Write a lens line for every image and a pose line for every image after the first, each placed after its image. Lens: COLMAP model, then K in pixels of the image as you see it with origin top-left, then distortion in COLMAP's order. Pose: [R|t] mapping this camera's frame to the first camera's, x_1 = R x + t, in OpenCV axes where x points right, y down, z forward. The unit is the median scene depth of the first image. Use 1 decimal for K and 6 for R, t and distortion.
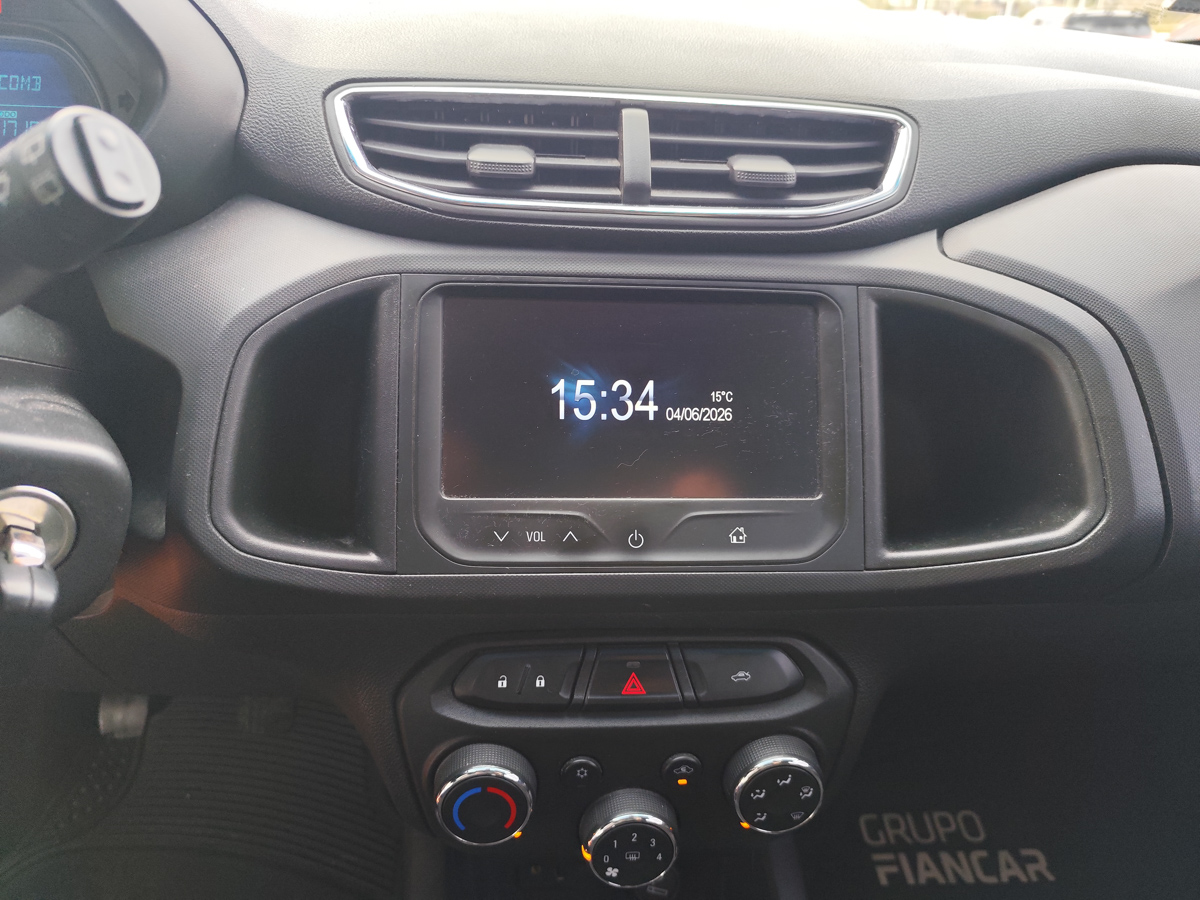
lens RADIAL K [[798.4, 0, 586.1], [0, 798.4, 452.1], [0, 0, 1]] dist [0.033450, -0.057092]
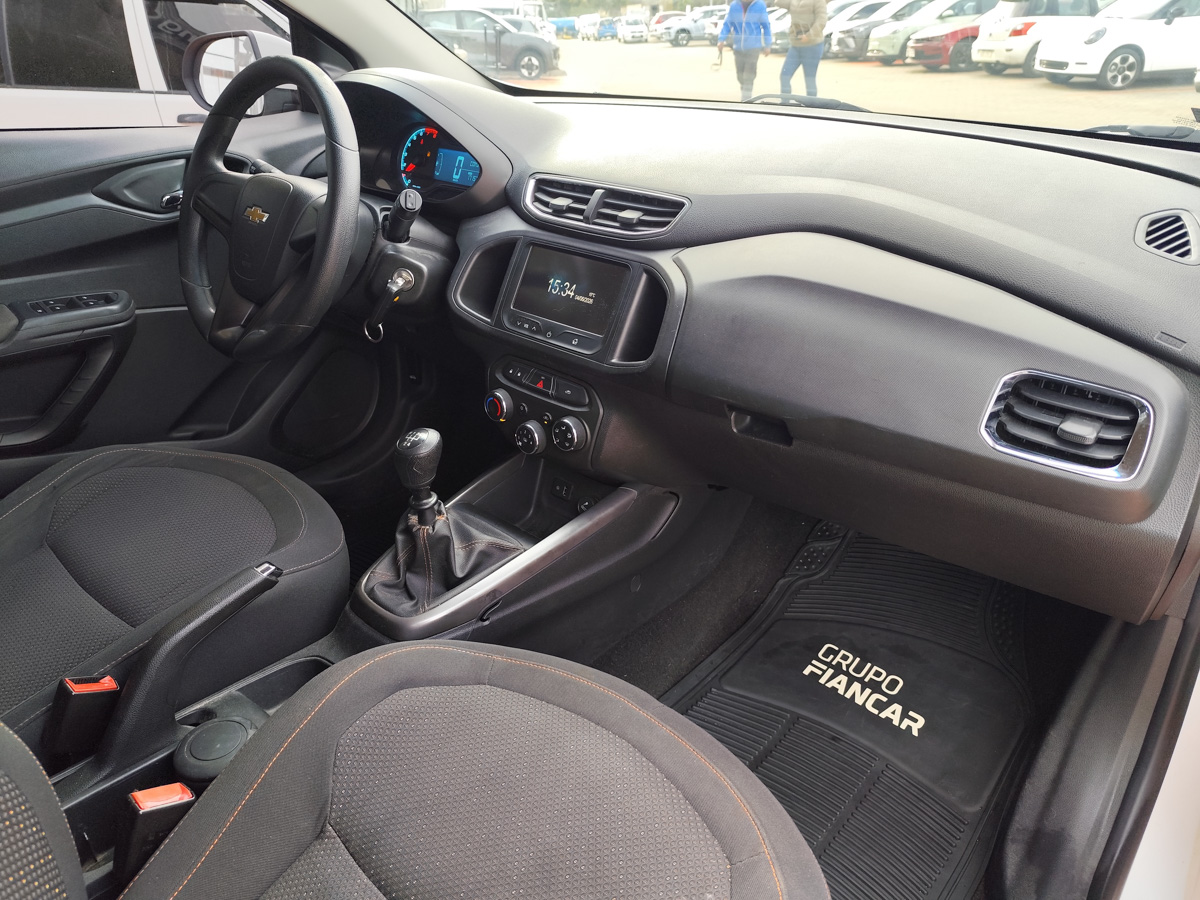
lens RADIAL K [[826.0, 0, 583.6], [0, 826.0, 438.7], [0, 0, 1]] dist [0.036773, -0.046280]
pose [[0.685822, 0.296989, -0.664414, 2.191717], [-0.276590, 0.950808, 0.139503, 0.012941], [0.673161, 0.088096, 0.734230, -1.078382]]
